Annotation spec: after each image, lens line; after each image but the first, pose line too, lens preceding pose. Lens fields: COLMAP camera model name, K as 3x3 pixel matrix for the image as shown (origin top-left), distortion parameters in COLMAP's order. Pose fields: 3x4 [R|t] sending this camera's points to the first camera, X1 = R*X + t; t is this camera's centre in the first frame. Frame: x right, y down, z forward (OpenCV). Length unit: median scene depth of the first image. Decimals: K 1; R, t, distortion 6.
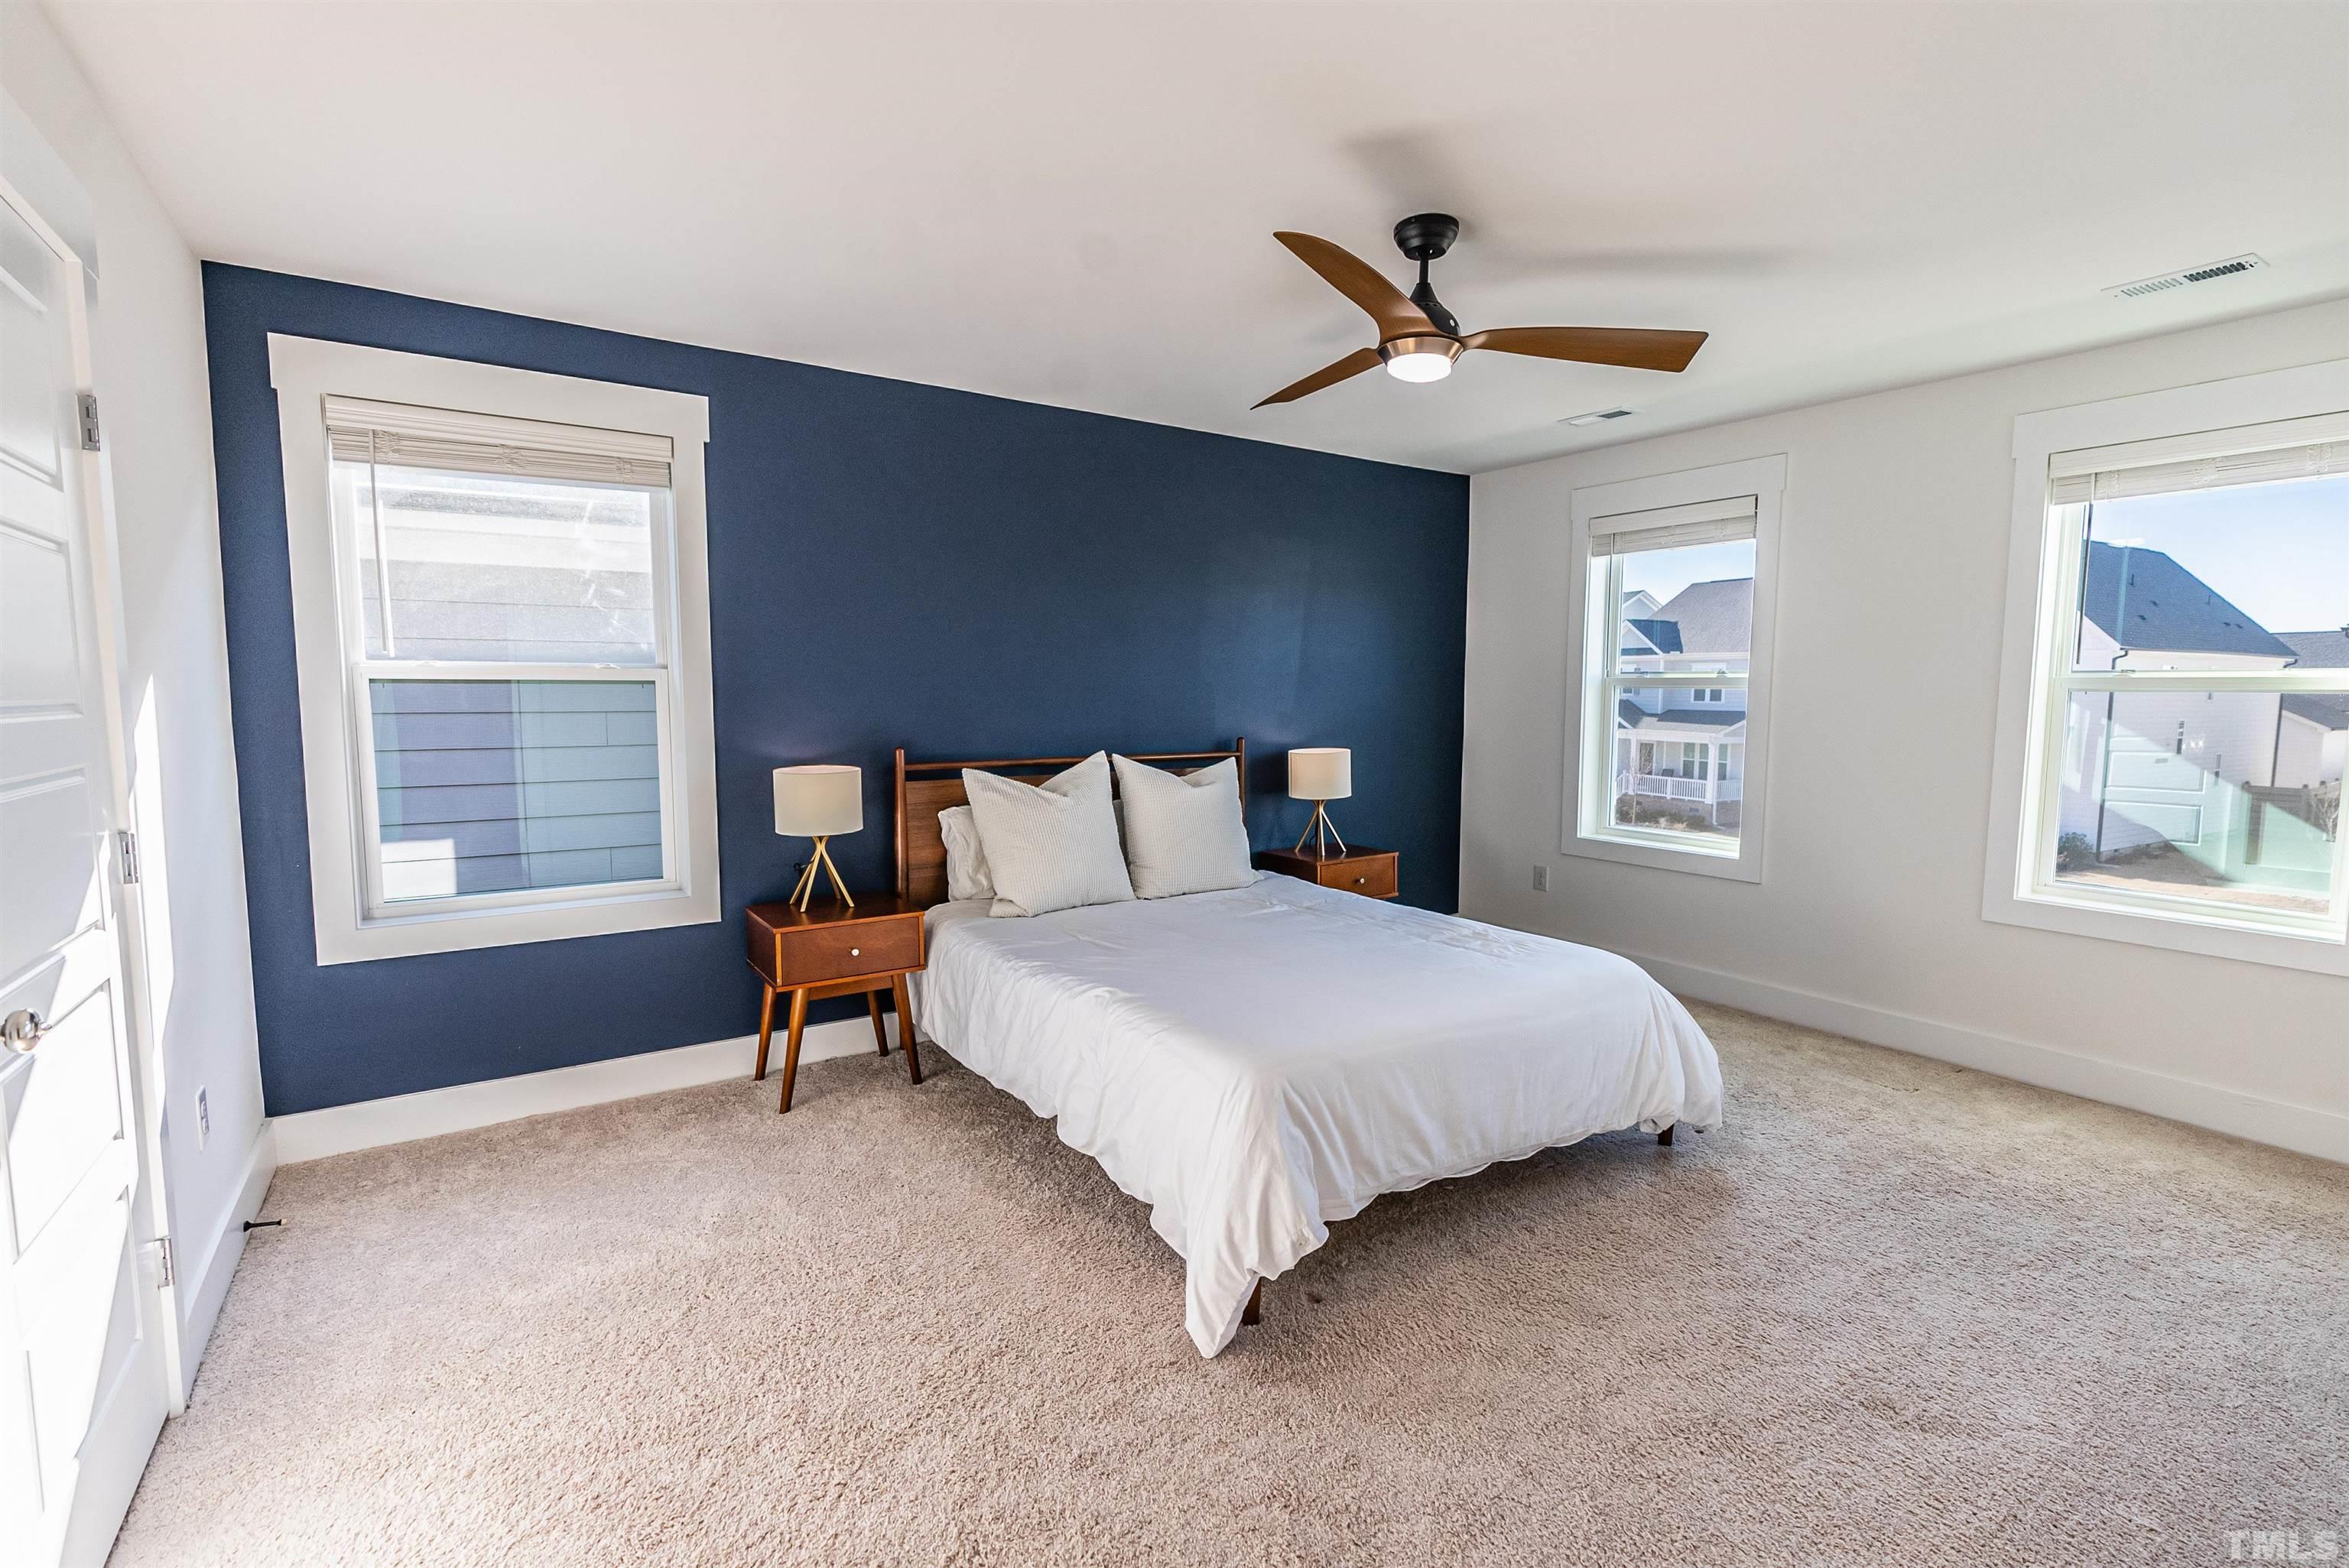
lens RADIAL K [[1058.1, 0, 1193.3], [0, 1058.1, 783.9], [0, 0, 1]] dist [-0.010420, 0.000155]
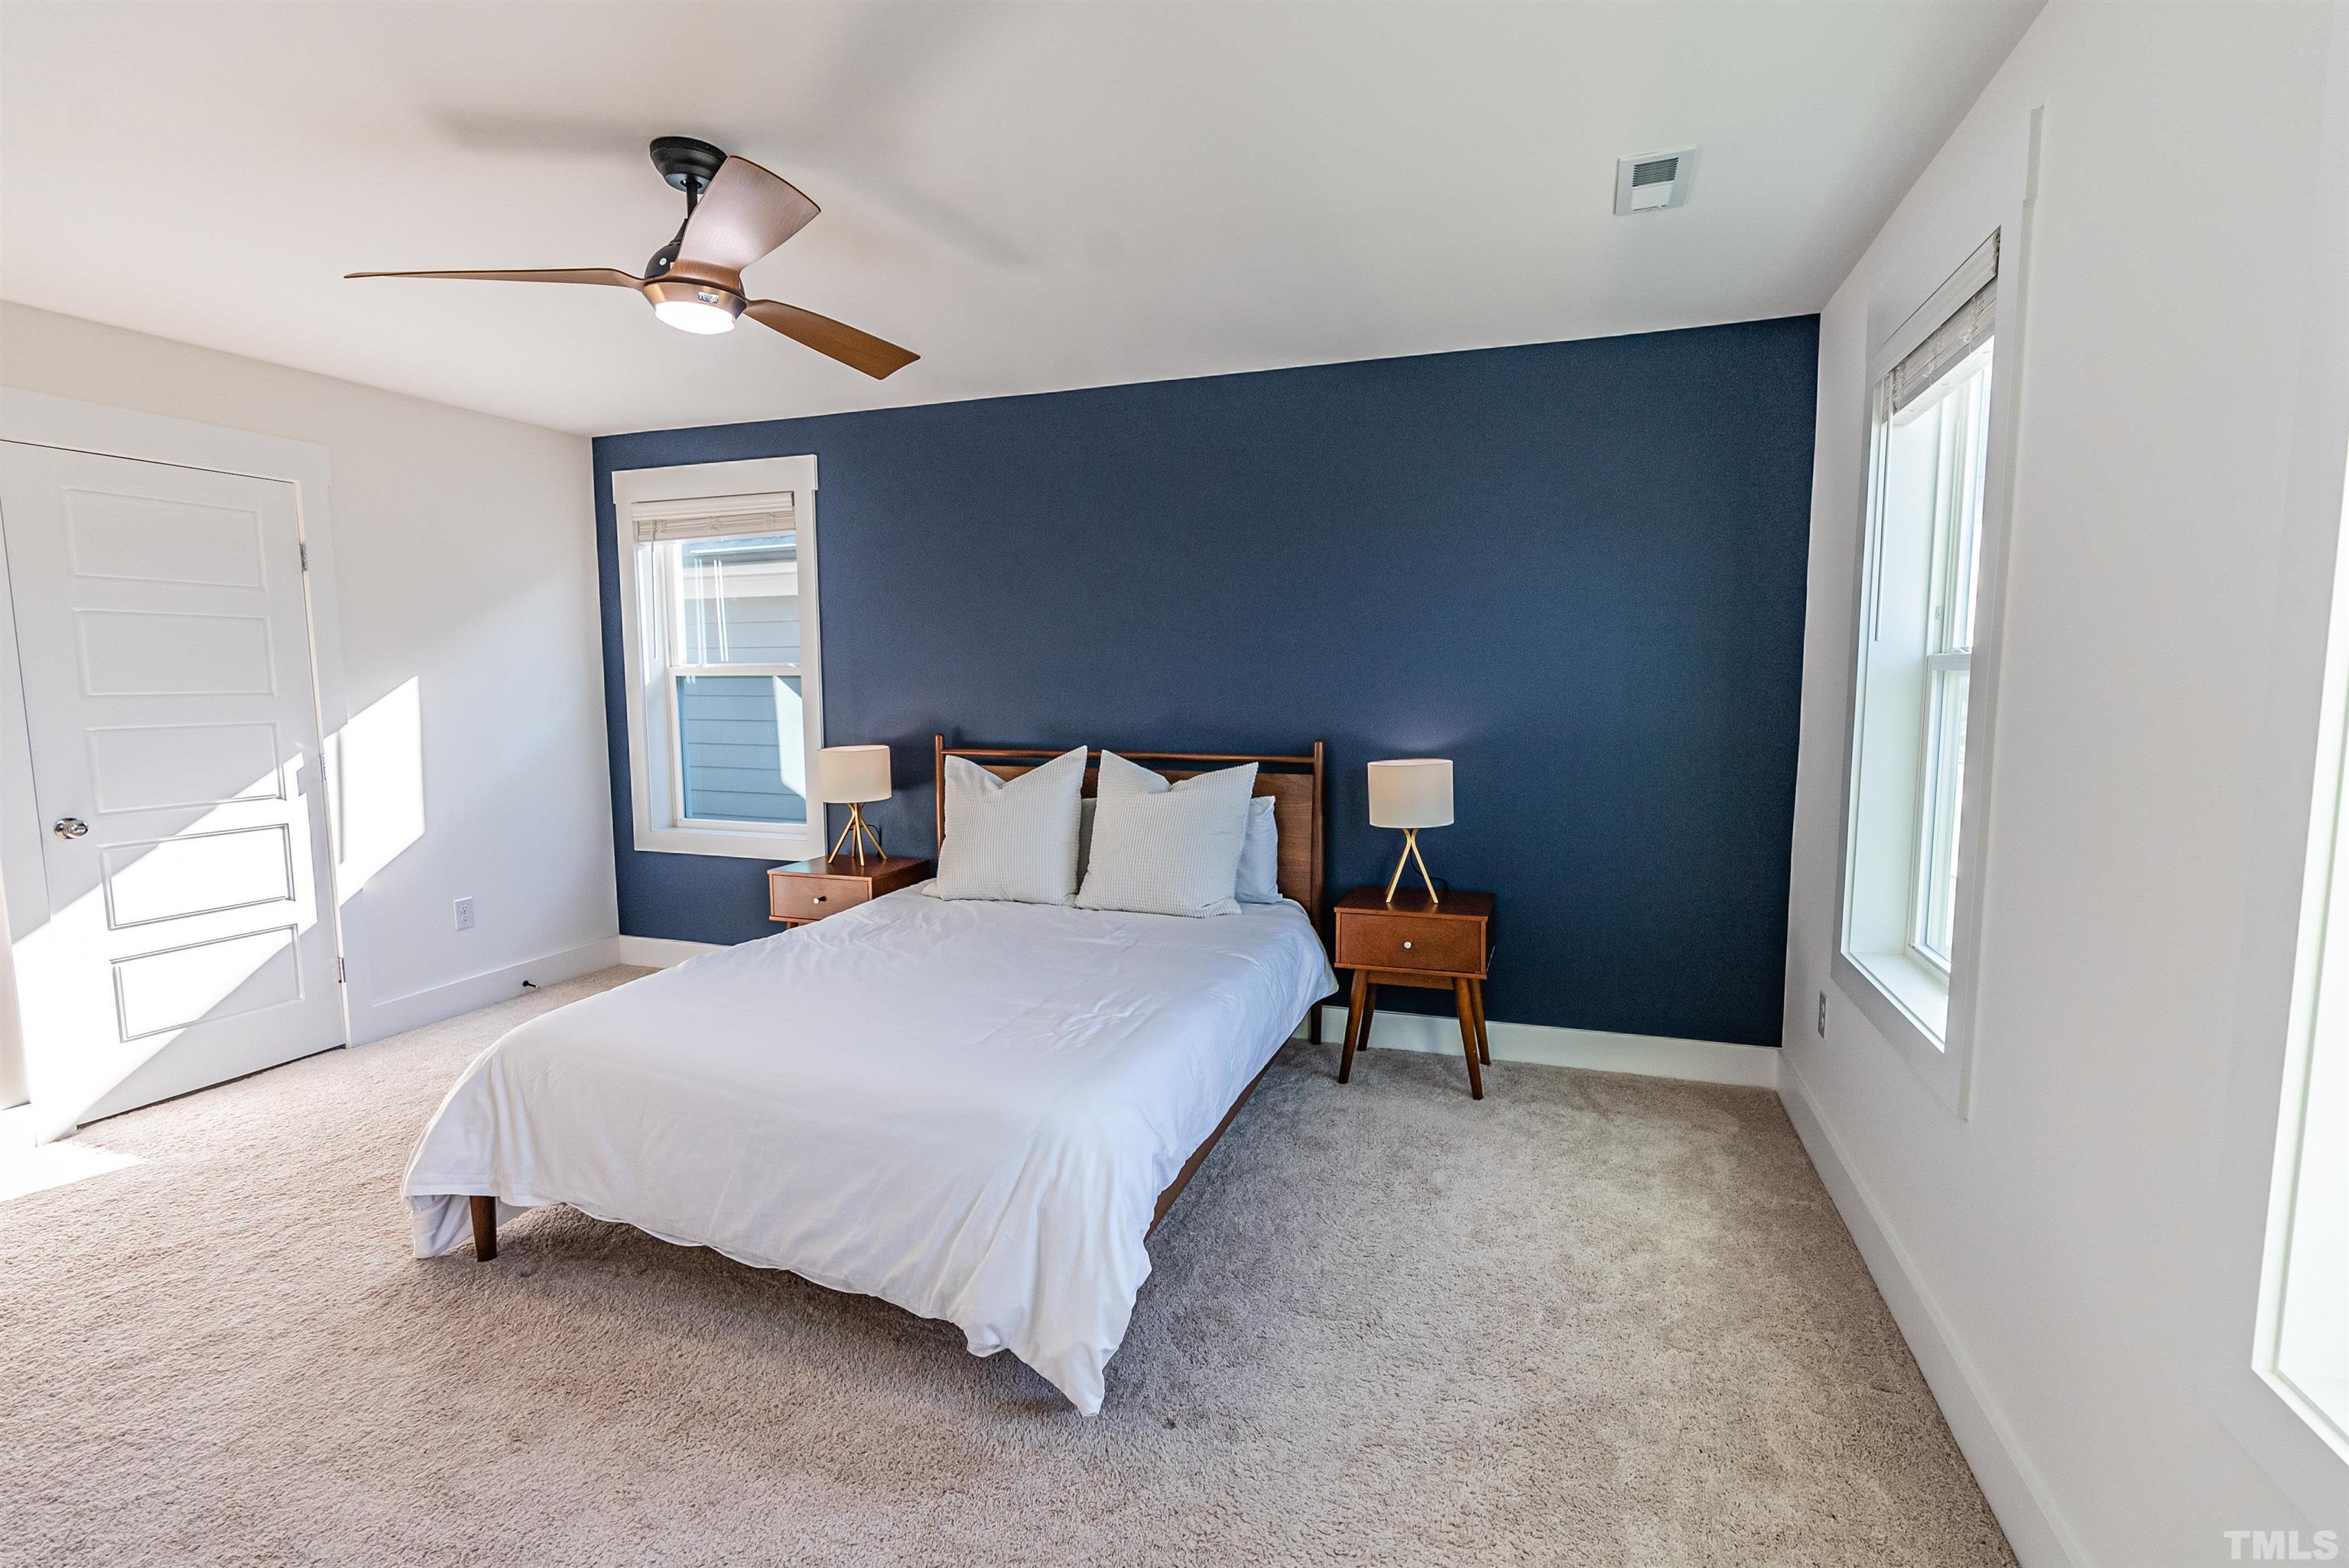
lens RADIAL K [[1058.1, 0, 1183.0], [0, 1058.1, 801.7], [0, 0, 1]] dist [-0.010420, 0.000155]
pose [[0.589308, 0.084728, -0.803453, 0.735846], [-0.066791, 0.996191, 0.056064, -0.040766], [0.805143, 0.020625, 0.592722, 0.514677]]
